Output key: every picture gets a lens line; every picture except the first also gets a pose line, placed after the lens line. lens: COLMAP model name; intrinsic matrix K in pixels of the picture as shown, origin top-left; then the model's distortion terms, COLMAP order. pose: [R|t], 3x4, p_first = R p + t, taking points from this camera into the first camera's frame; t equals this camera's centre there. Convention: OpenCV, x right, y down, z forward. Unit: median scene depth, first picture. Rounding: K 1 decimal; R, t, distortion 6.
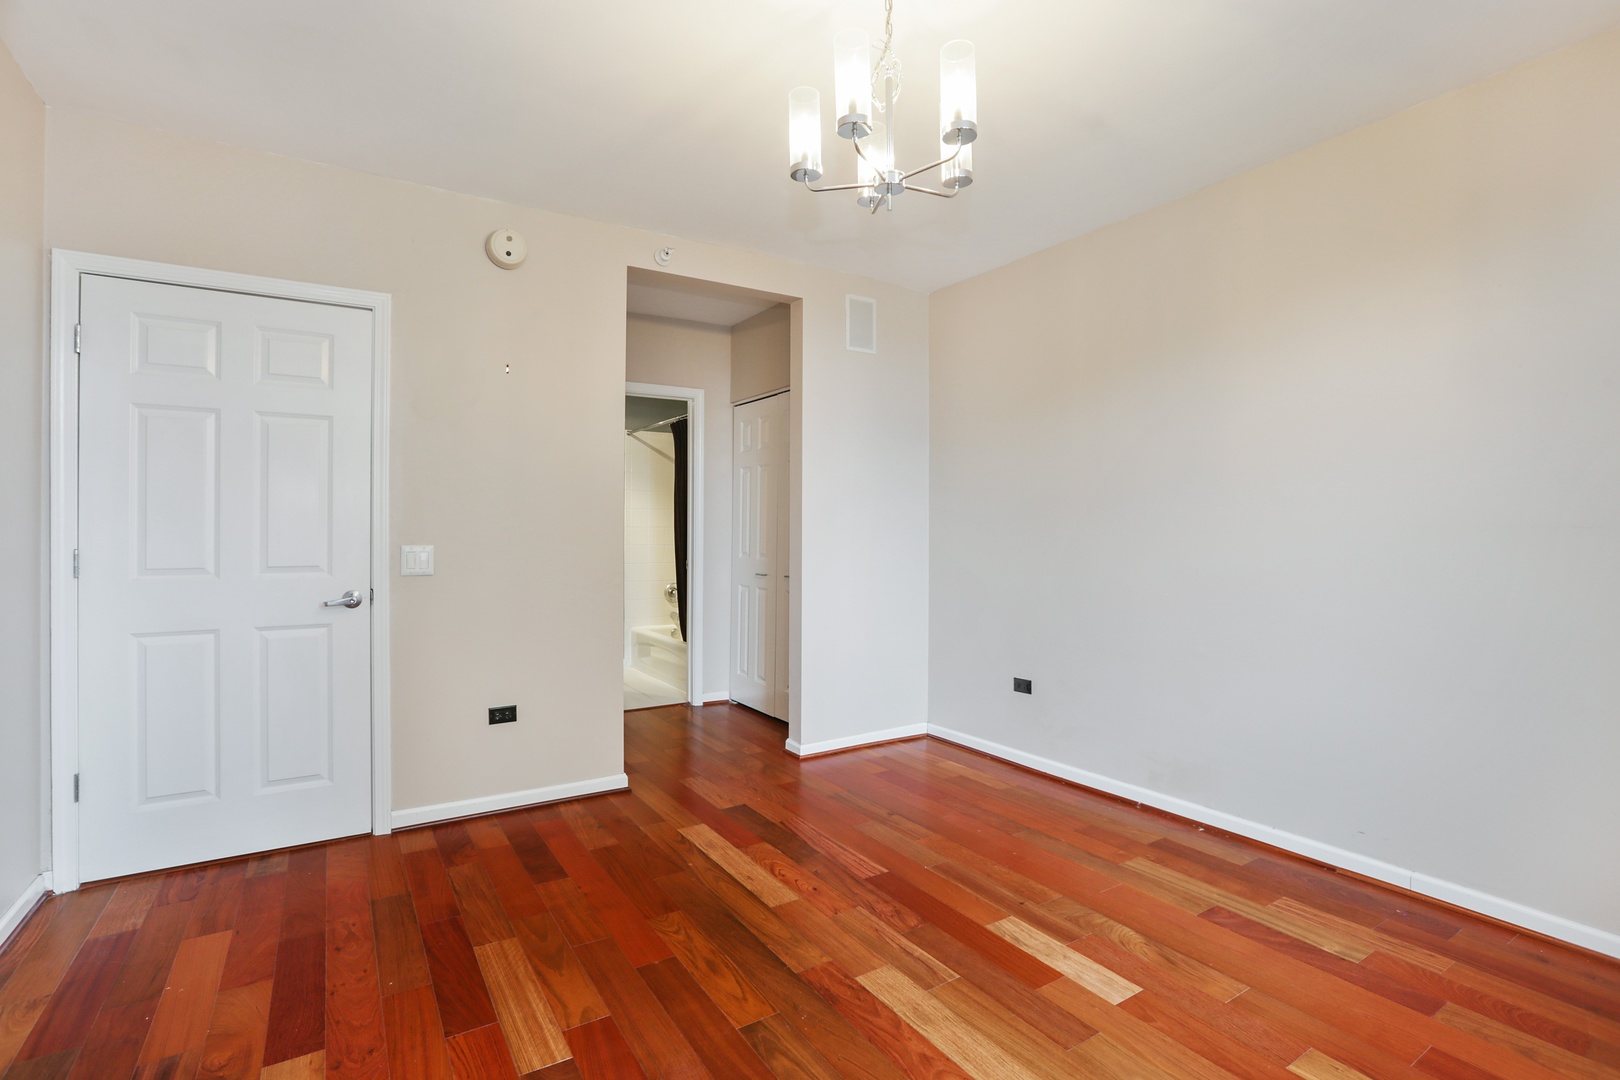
lens RADIAL K [[752.5, 0, 809.5], [0, 752.5, 534.8], [0, 0, 1]] dist [-0.004913, 0.001181]
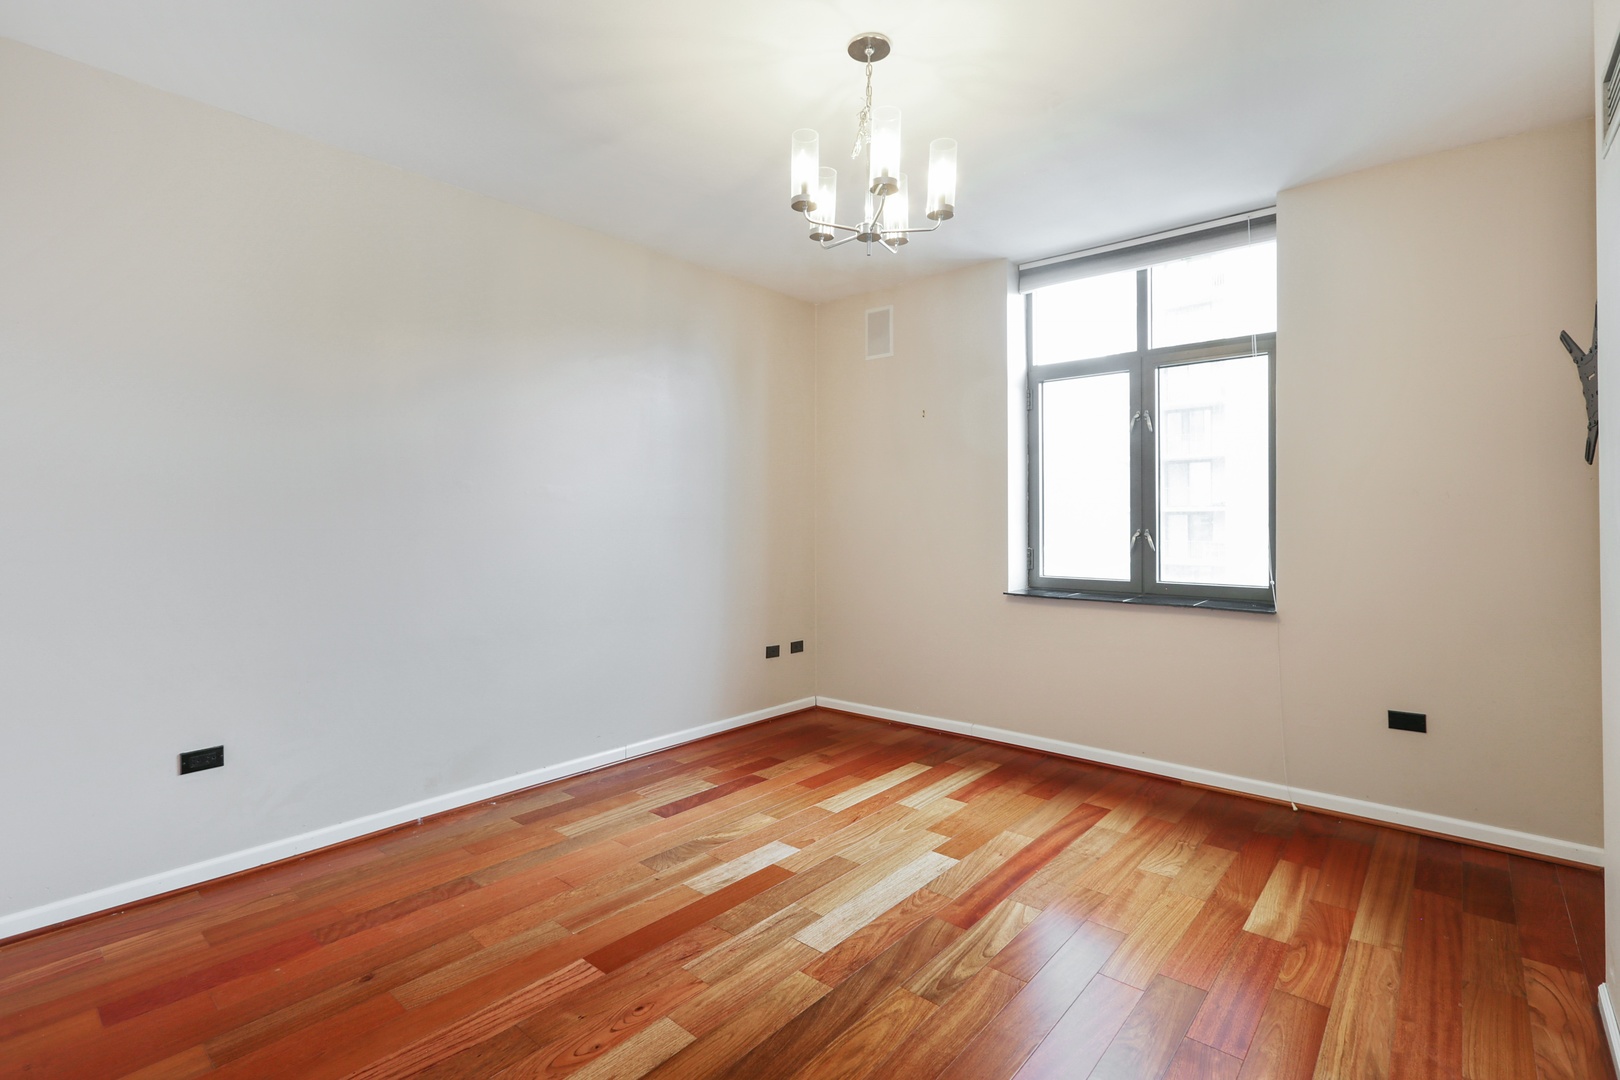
lens RADIAL K [[752.5, 0, 798.2], [0, 752.5, 526.3], [0, 0, 1]] dist [-0.004913, 0.001181]
pose [[-0.271493, -0.002020, 0.962438, -0.798245], [0.005489, 0.999978, 0.003647, -0.000227], [-0.962425, 0.006273, -0.271476, 1.133072]]
